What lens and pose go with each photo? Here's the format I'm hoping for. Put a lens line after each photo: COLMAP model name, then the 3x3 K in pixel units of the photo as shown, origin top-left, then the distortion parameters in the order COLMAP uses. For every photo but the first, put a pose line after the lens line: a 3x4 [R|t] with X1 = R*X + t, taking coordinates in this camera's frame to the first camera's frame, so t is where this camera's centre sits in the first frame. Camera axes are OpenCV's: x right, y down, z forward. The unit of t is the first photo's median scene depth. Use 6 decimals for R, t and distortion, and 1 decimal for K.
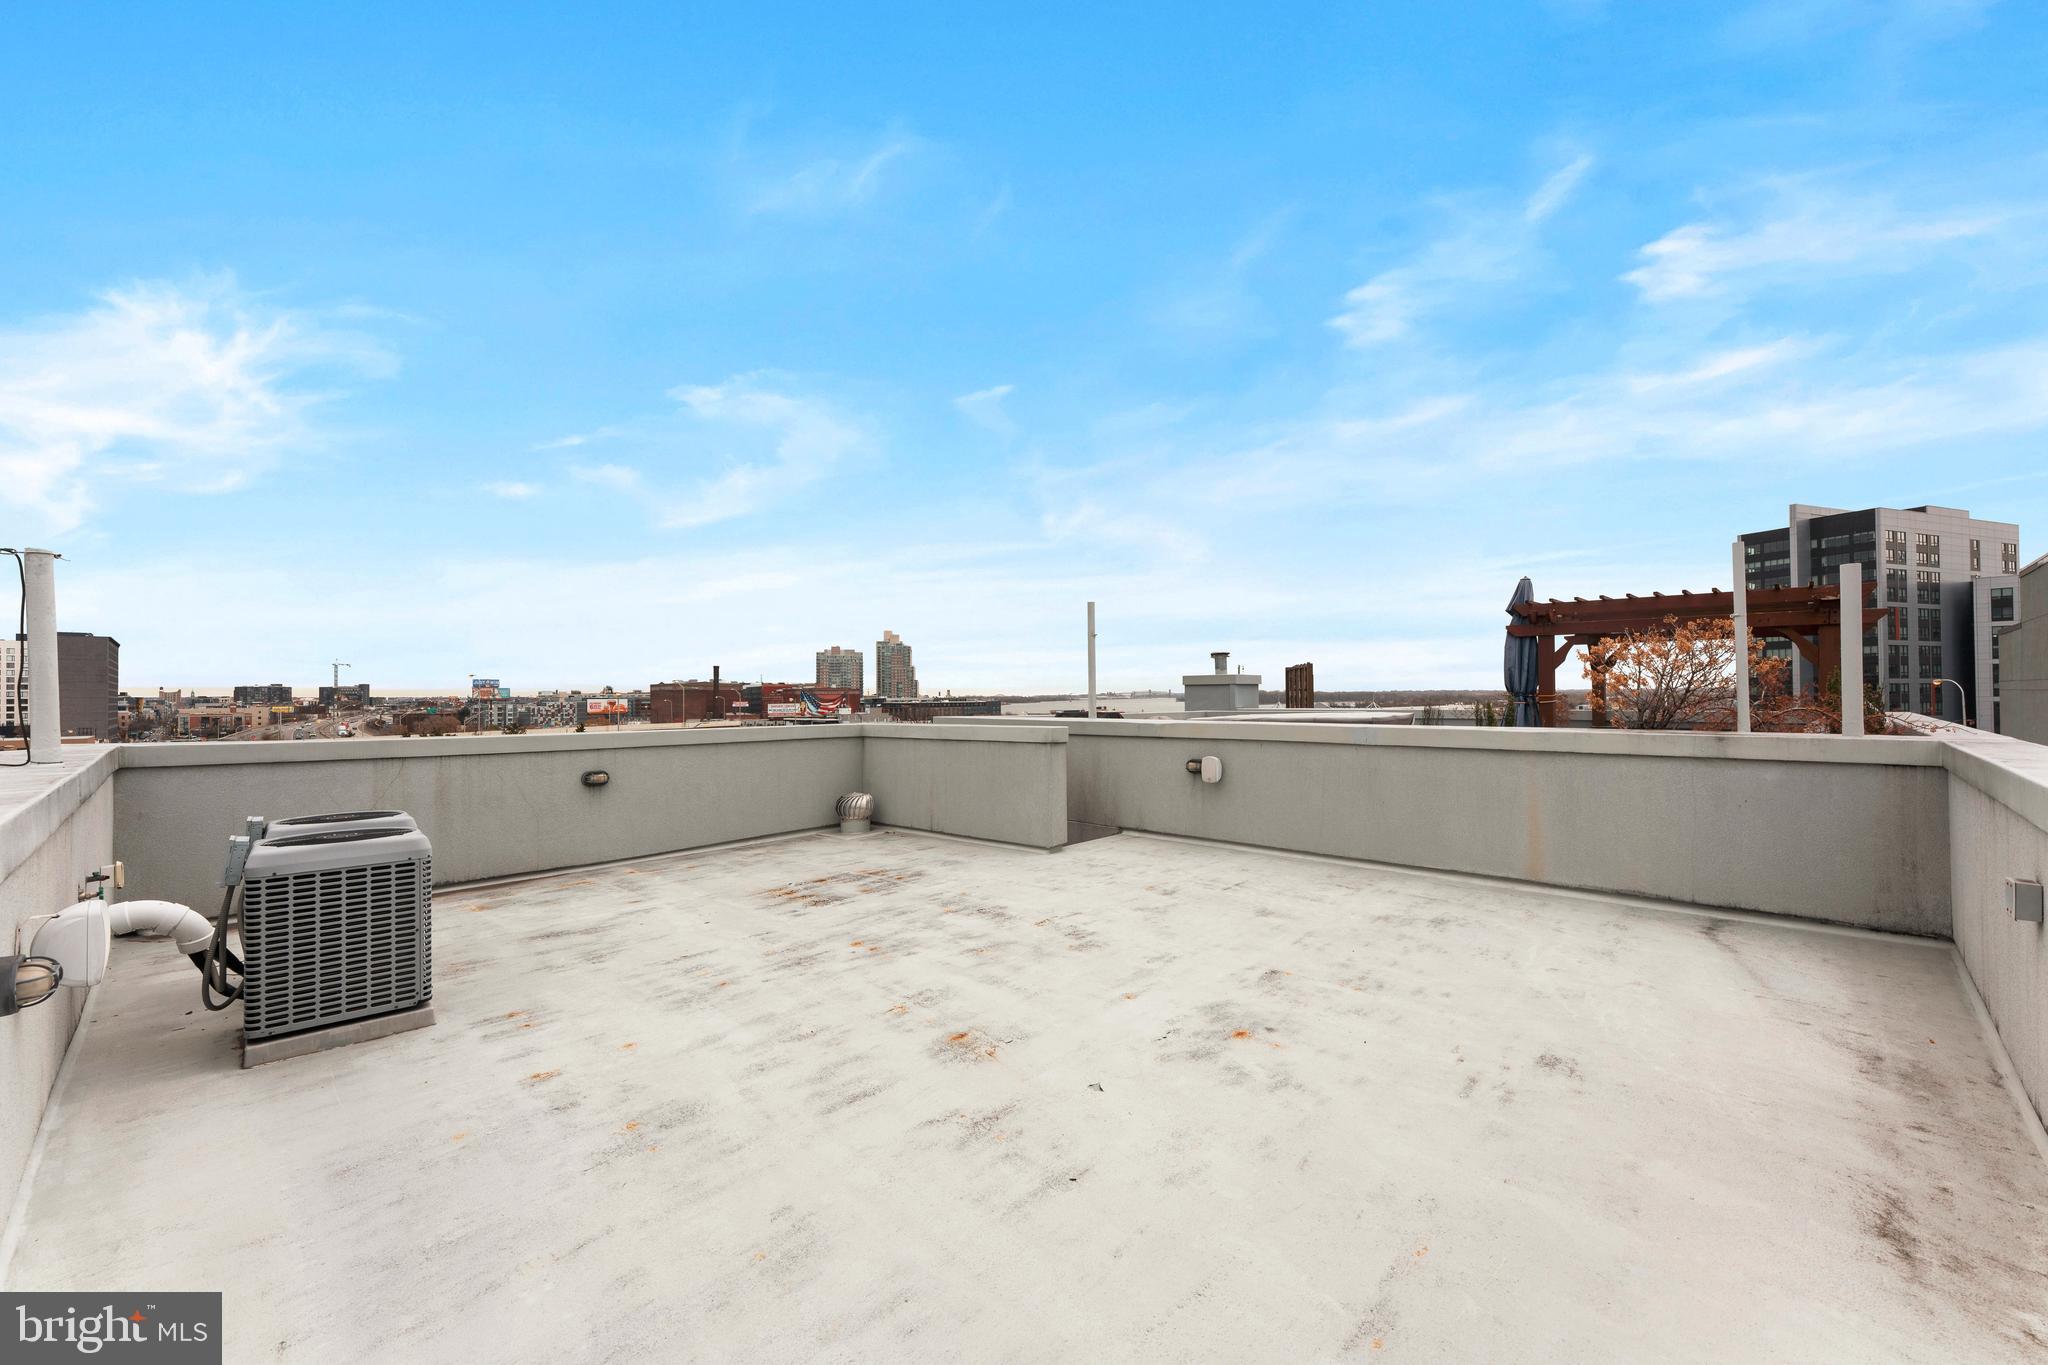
lens RADIAL K [[822.8, 0, 1031.4], [0, 822.8, 690.9], [0, 0, 1]] dist [0.002569, 0.000205]
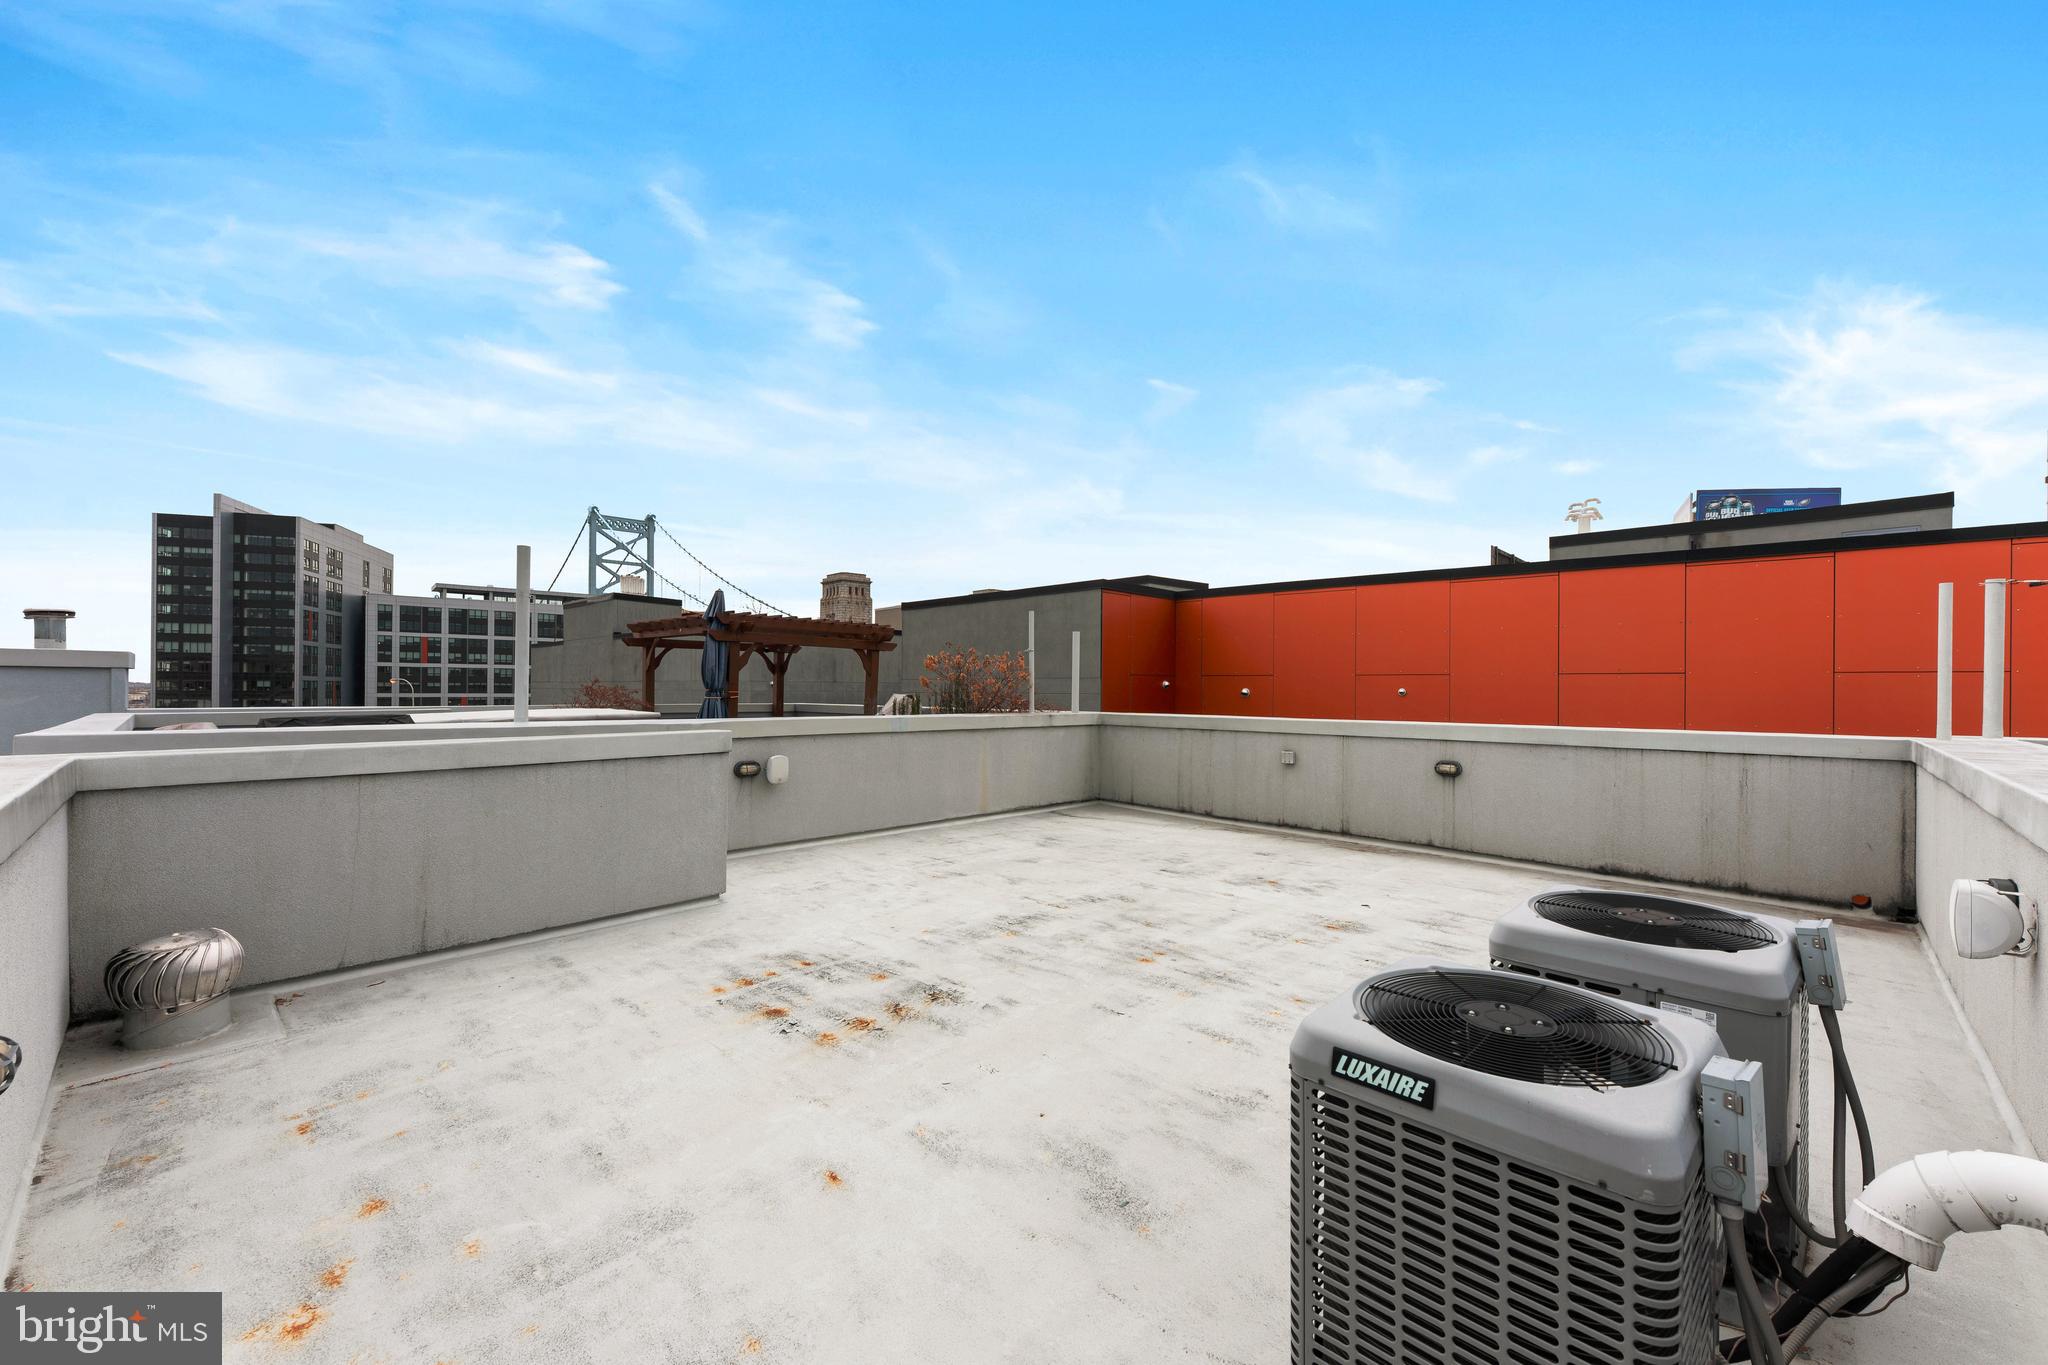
lens RADIAL K [[822.8, 0, 1031.4], [0, 822.8, 690.9], [0, 0, 1]] dist [0.002569, 0.000205]
pose [[-0.004363, 0.005683, 0.999974, -0.986319], [-0.010504, 0.999928, -0.005728, 0.012523], [-0.999935, -0.010528, -0.004303, 0.991261]]
